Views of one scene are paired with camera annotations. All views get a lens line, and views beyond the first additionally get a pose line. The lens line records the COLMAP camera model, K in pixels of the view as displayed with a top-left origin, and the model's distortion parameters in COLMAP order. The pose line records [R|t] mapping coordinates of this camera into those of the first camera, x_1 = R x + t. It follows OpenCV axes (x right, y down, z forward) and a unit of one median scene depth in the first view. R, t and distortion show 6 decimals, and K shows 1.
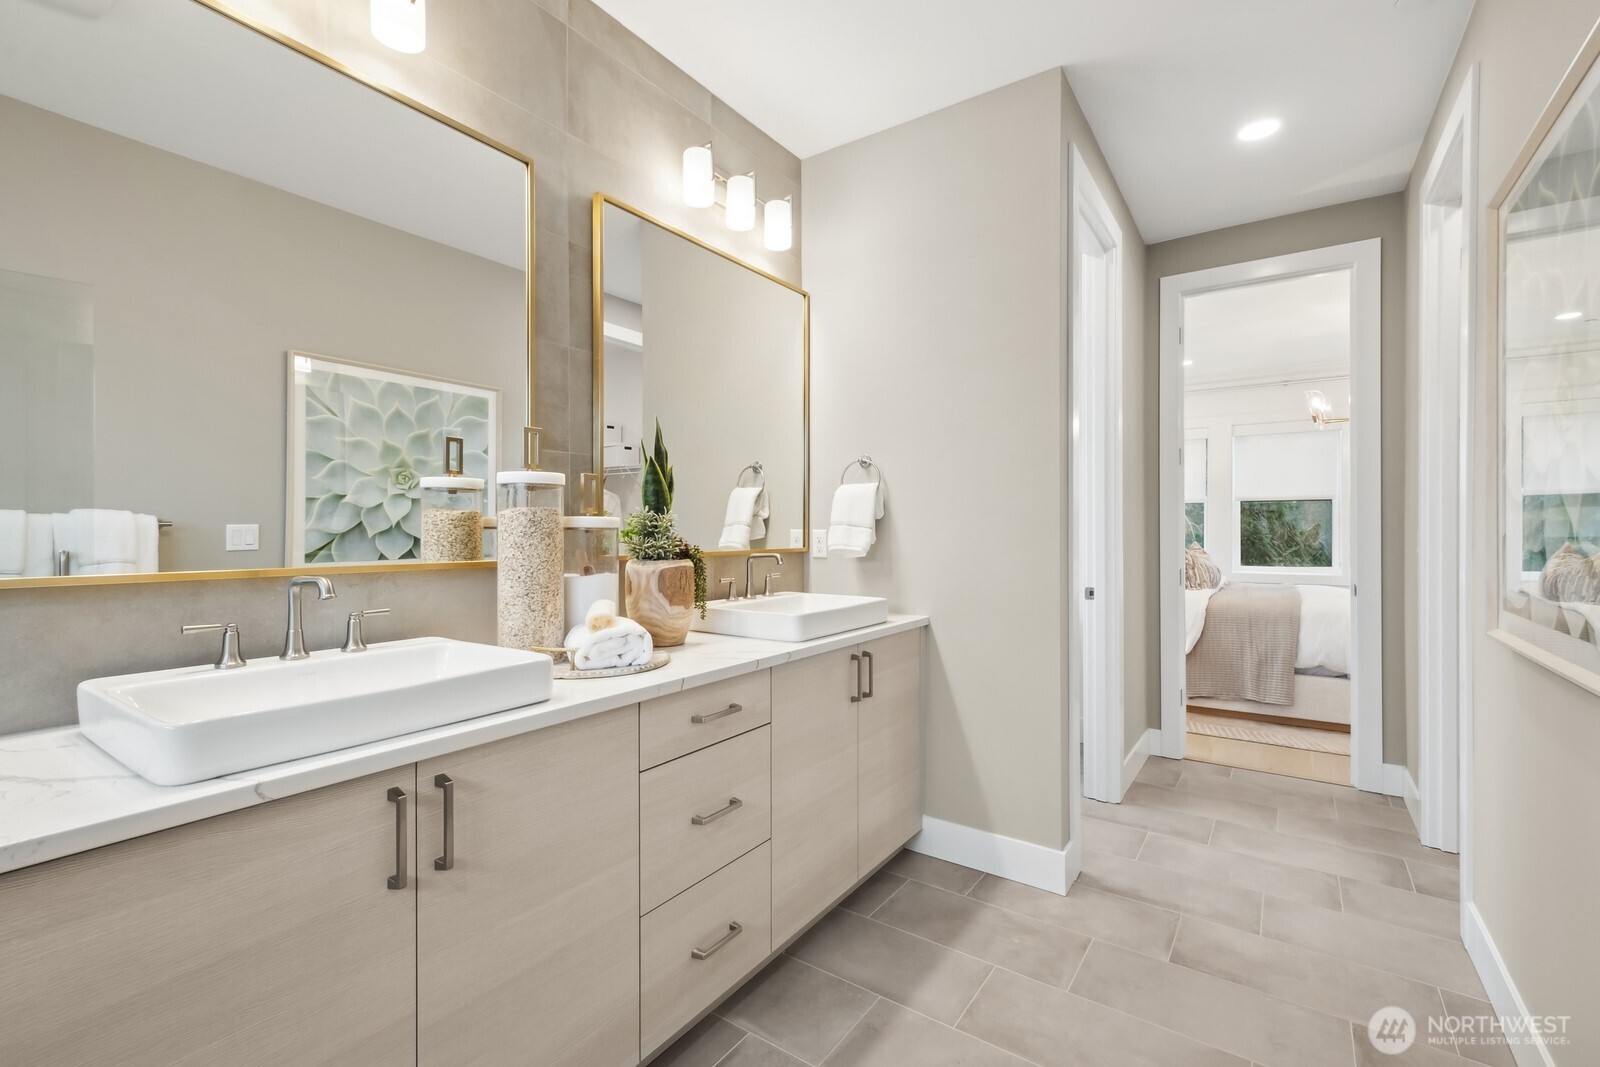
lens RADIAL K [[717.6, 0, 775.3], [0, 717.6, 537.0], [0, 0, 1]] dist [0.012022, 0.000237]
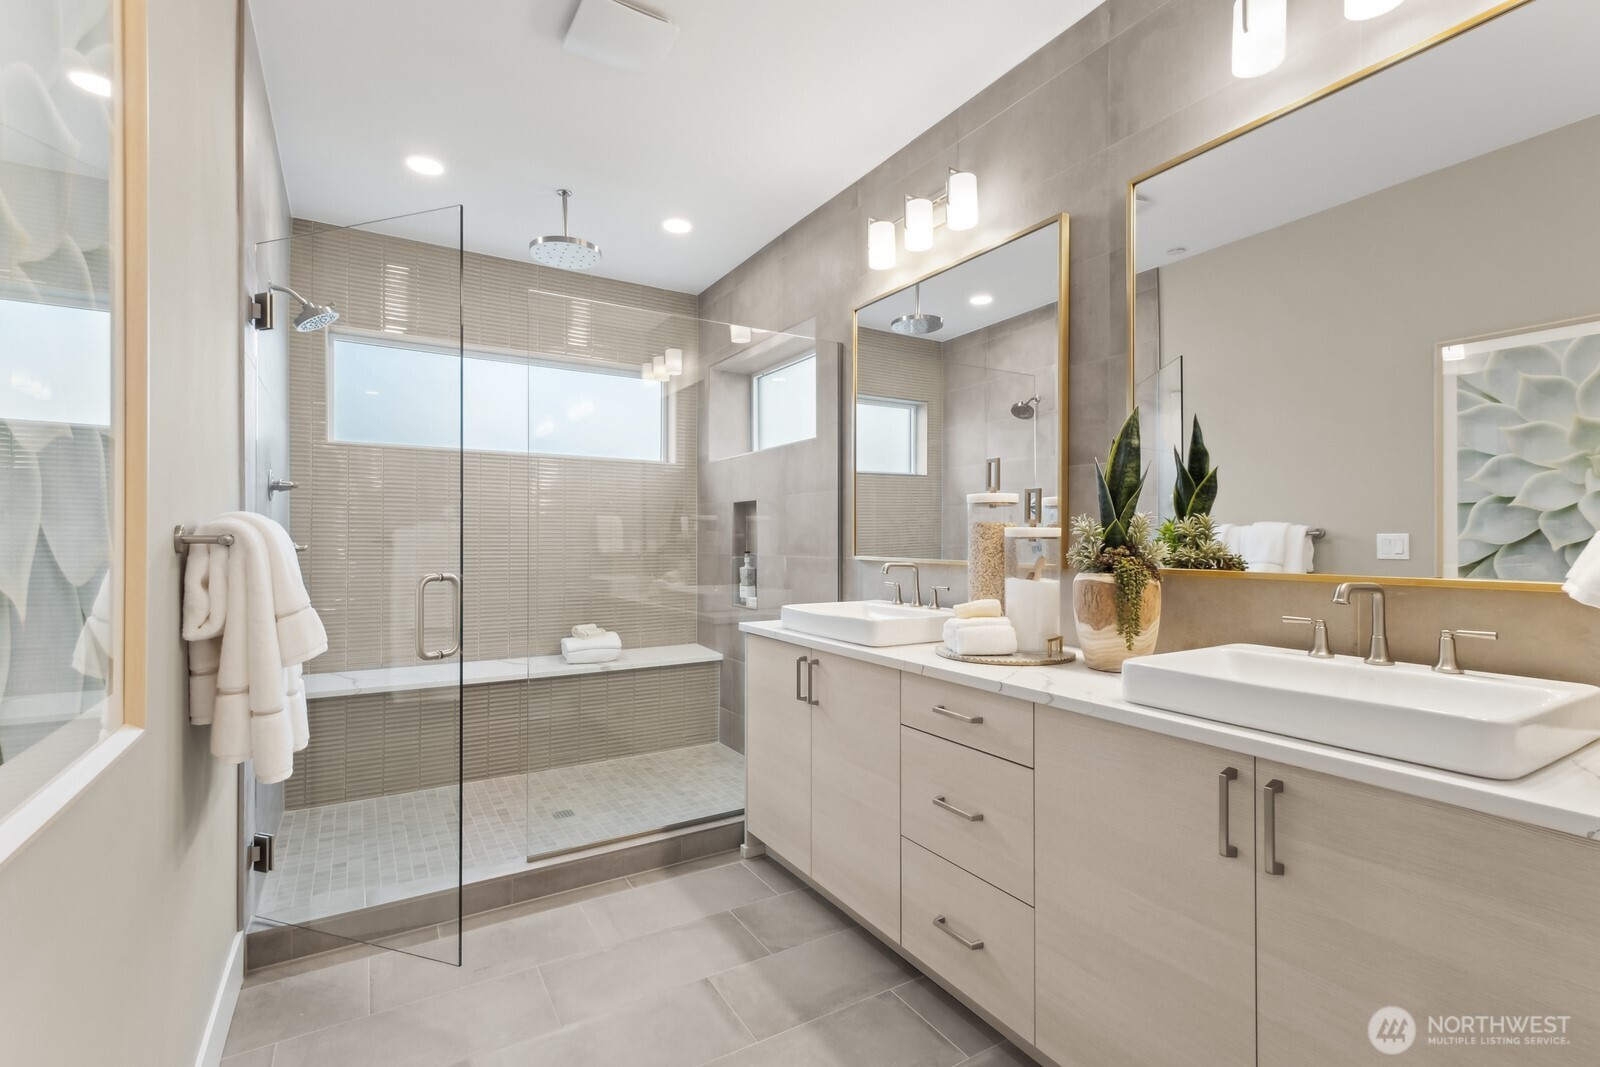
lens RADIAL K [[717.6, 0, 775.3], [0, 717.6, 537.0], [0, 0, 1]] dist [0.012022, 0.000237]
pose [[-0.389285, 0.001811, -0.921116, 0.485084], [-0.013819, 0.999874, 0.007806, -0.008504], [0.921014, 0.015767, -0.389211, 0.570187]]
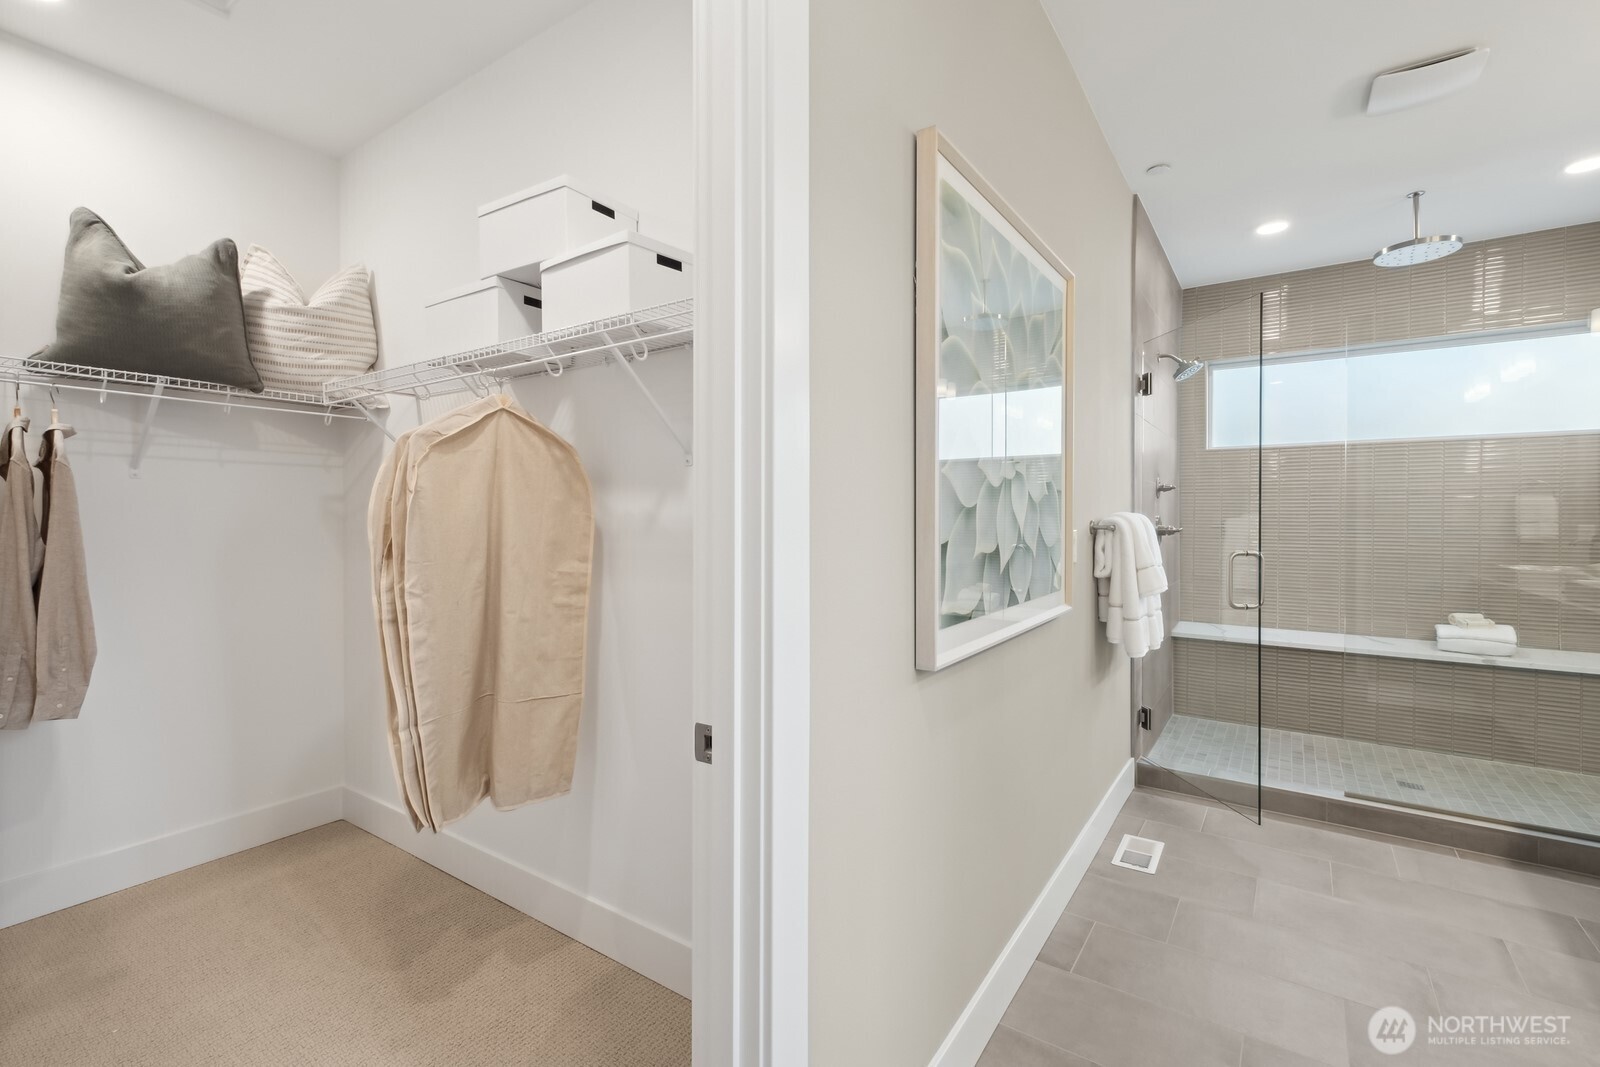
lens RADIAL K [[708.9, 0, 792.6], [0, 708.9, 522.7], [0, 0, 1]] dist [0.001440, 0.000007]
pose [[-0.999659, 0.005163, -0.025611, 0.650778], [0.004501, 0.999656, 0.025832, -0.034315], [0.025736, 0.025707, -0.999338, 1.033326]]
